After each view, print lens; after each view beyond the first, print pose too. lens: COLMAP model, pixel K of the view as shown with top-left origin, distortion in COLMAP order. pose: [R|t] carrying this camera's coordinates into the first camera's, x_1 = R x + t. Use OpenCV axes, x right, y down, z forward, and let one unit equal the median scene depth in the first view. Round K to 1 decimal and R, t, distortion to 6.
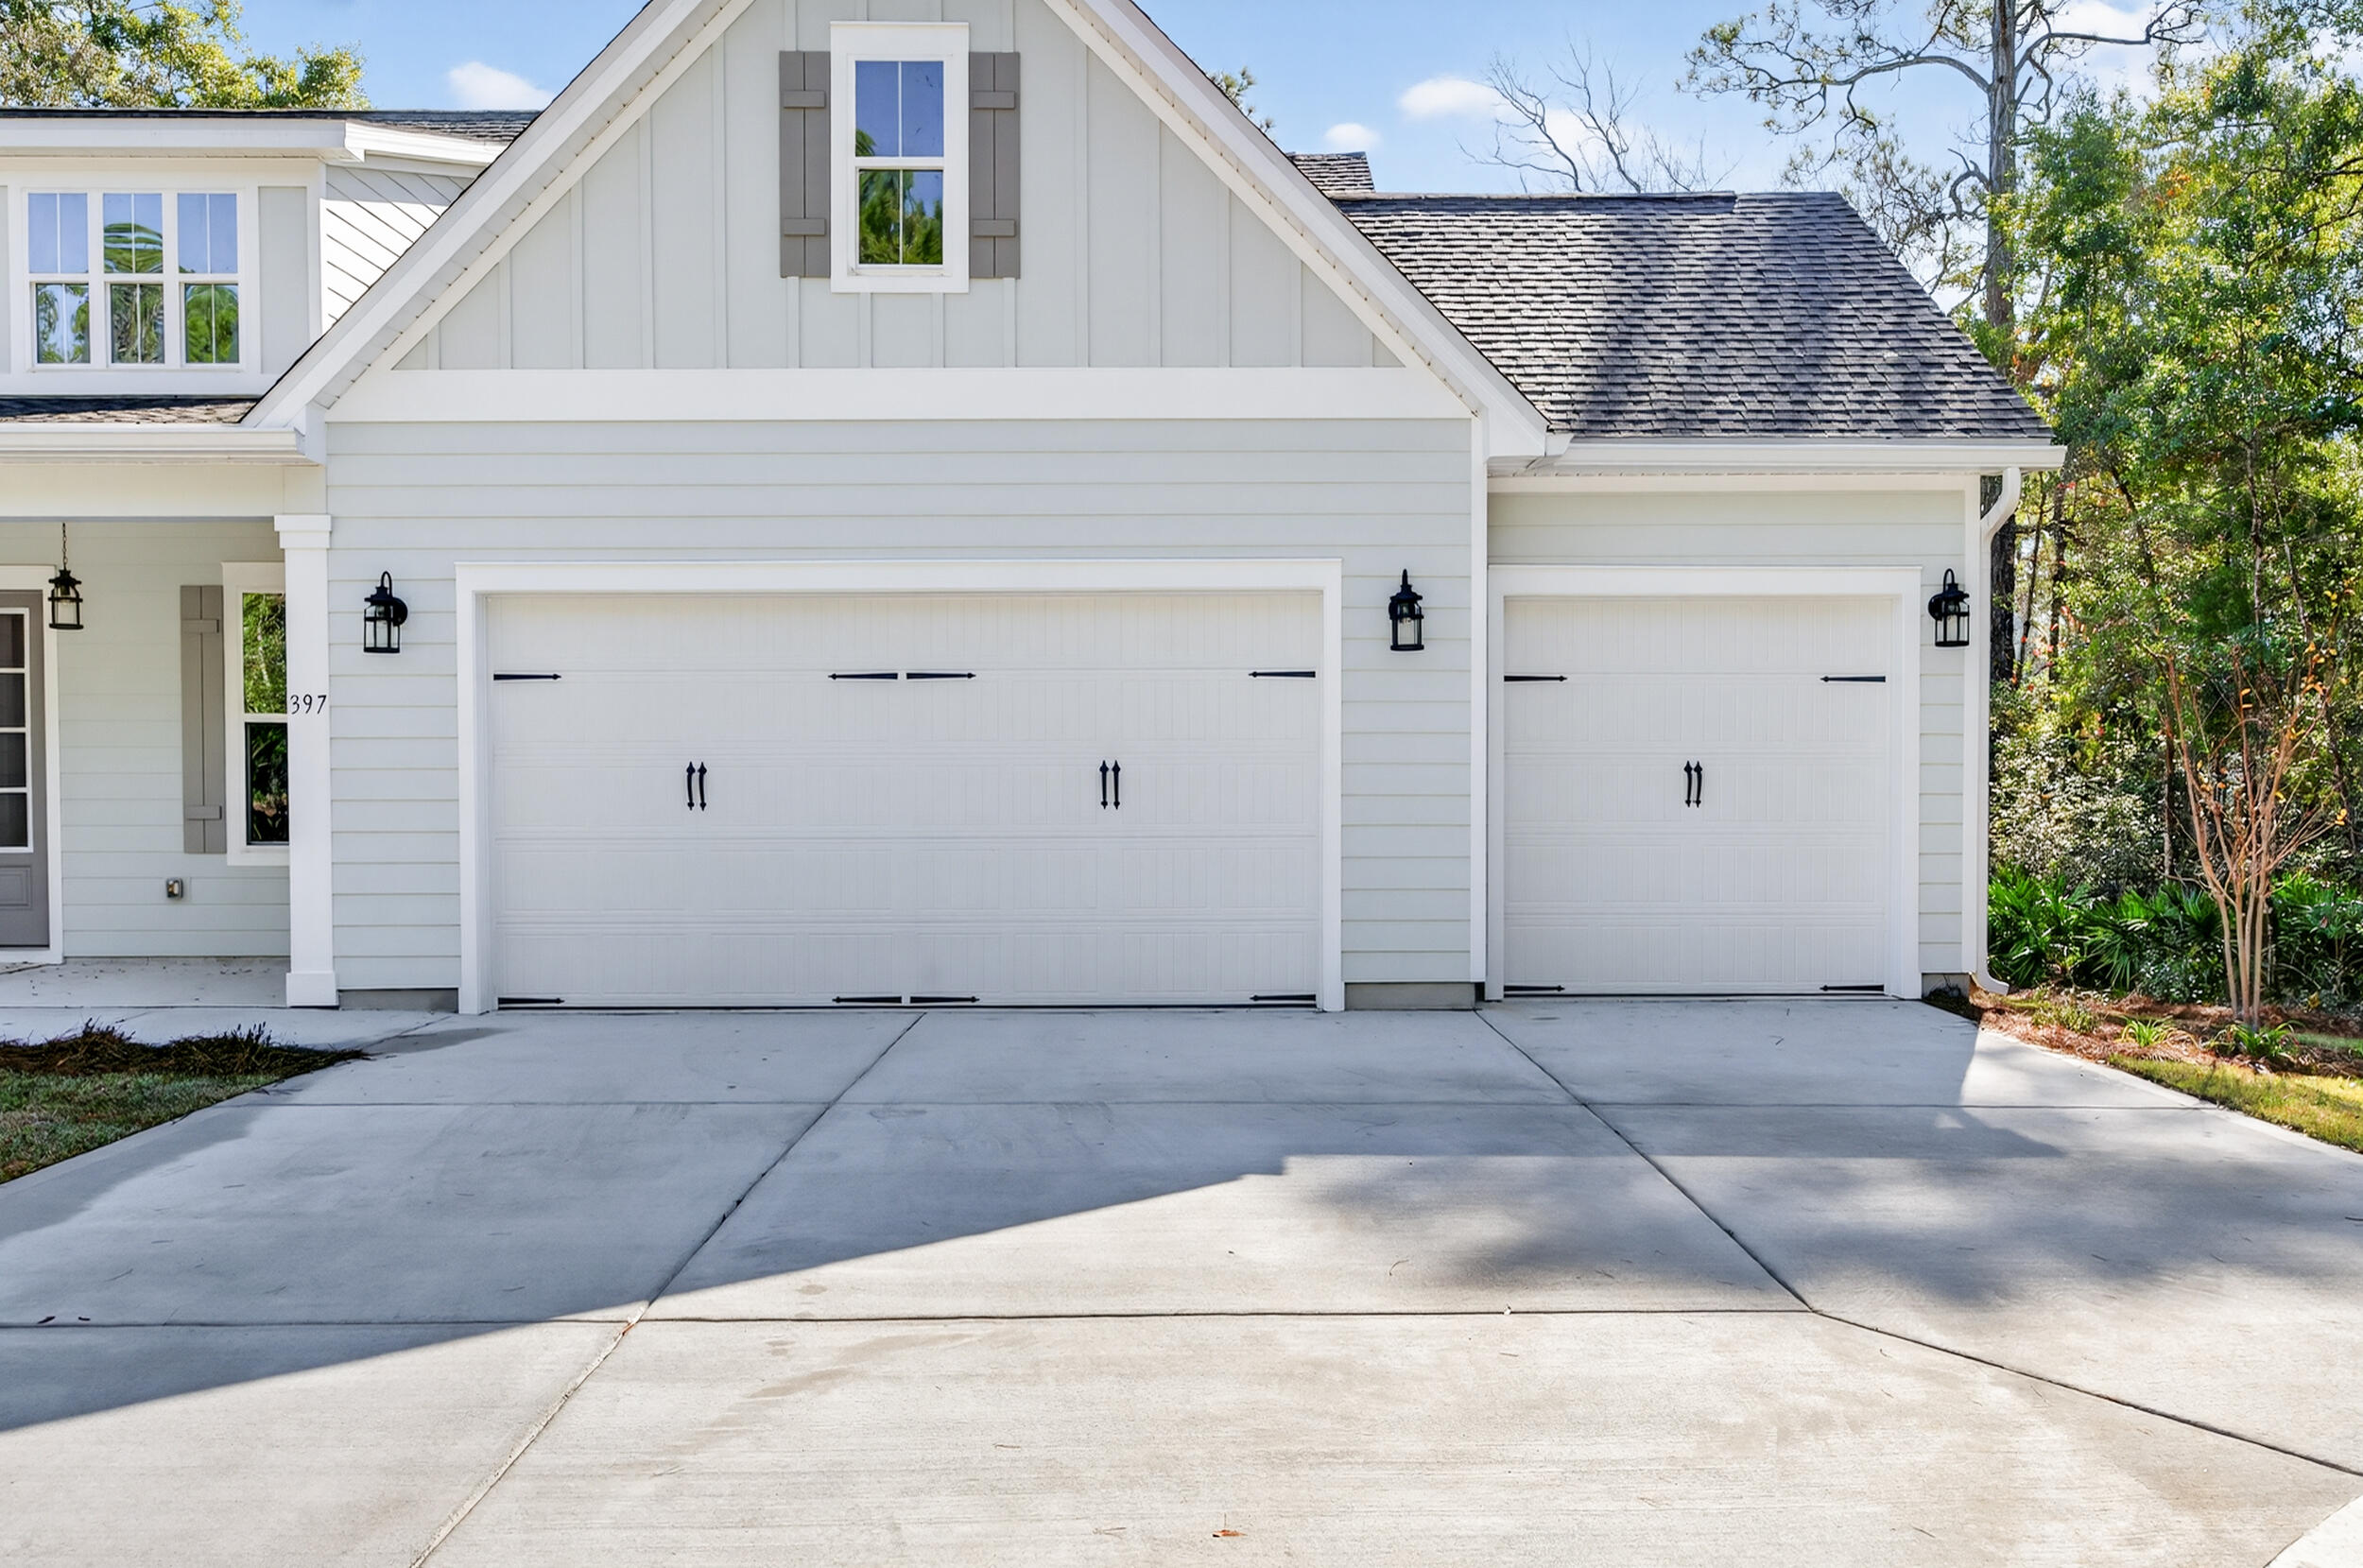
lens RADIAL K [[1627.9, 0, 1181.5], [0, 1627.9, 784.0], [0, 0, 1]] dist [0.004223, 0.003163]
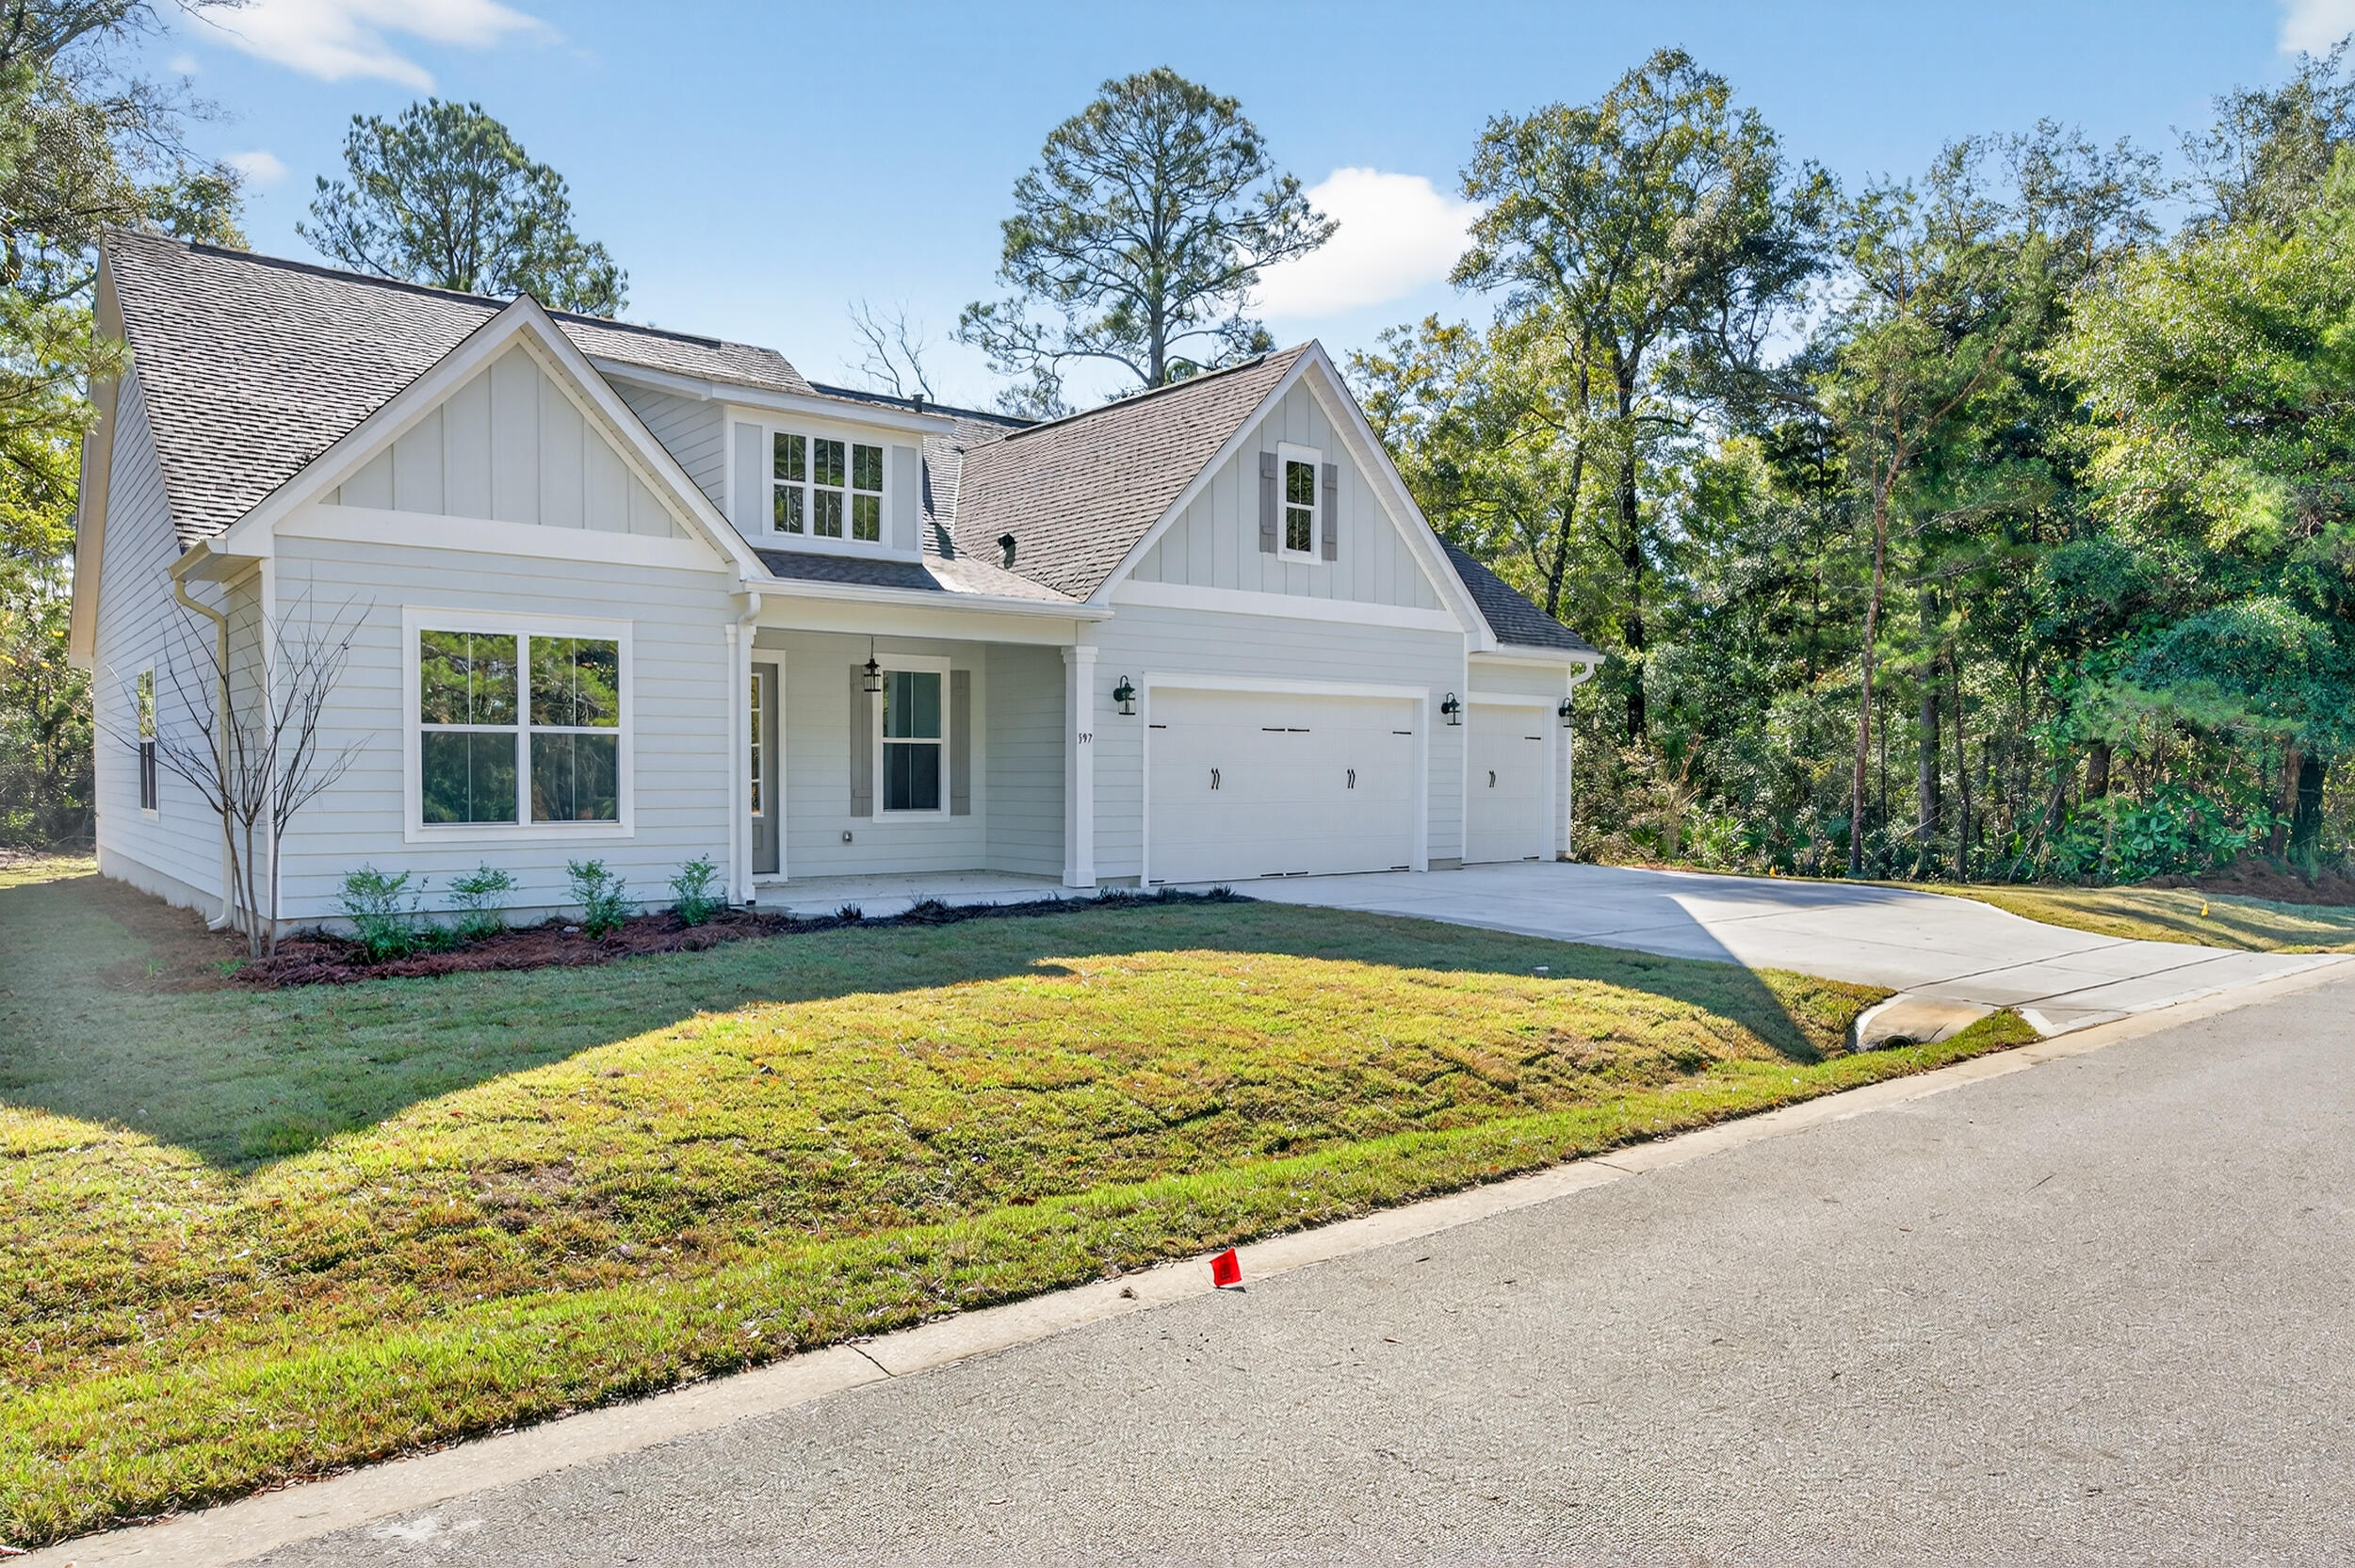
lens RADIAL K [[1069.4, 0, 1177.5], [0, 1069.4, 784.0], [0, 0, 1]] dist [-0.000362, 0.000033]
pose [[0.866558, -0.001260, 0.499075, -1.019099], [-0.000802, 0.999992, 0.003918, 0.002501], [-0.499076, -0.003795, 0.866550, -0.206653]]
